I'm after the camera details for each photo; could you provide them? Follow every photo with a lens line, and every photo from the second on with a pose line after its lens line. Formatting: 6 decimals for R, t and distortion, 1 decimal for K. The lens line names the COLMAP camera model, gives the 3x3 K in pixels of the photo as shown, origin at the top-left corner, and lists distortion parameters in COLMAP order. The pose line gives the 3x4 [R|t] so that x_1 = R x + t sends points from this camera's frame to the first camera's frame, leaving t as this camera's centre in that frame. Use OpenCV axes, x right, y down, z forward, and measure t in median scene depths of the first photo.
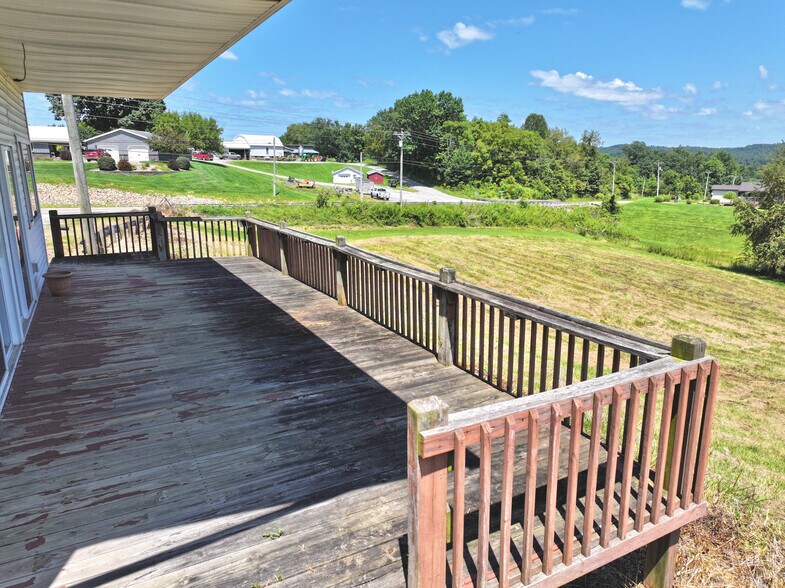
lens RADIAL K [[551.7, 0, 395.9], [0, 551.7, 287.8], [0, 0, 1]] dist [0.003949, 0.000379]
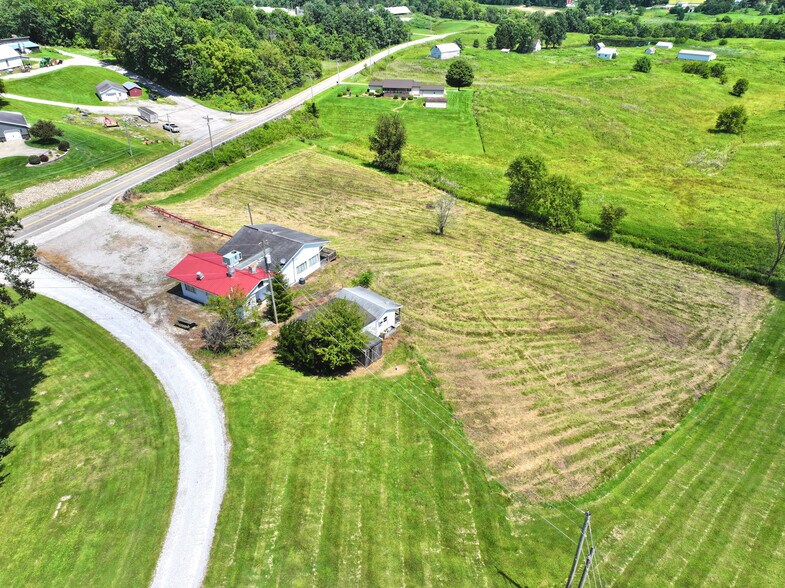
lens RADIAL K [[551.7, 0, 395.9], [0, 551.7, 287.8], [0, 0, 1]] dist [0.003949, 0.000379]
pose [[0.866128, -0.251648, 0.431850, -0.192116], [0.106411, 0.937041, 0.332614, -0.144184], [-0.488363, -0.242132, 0.838375, -0.500301]]
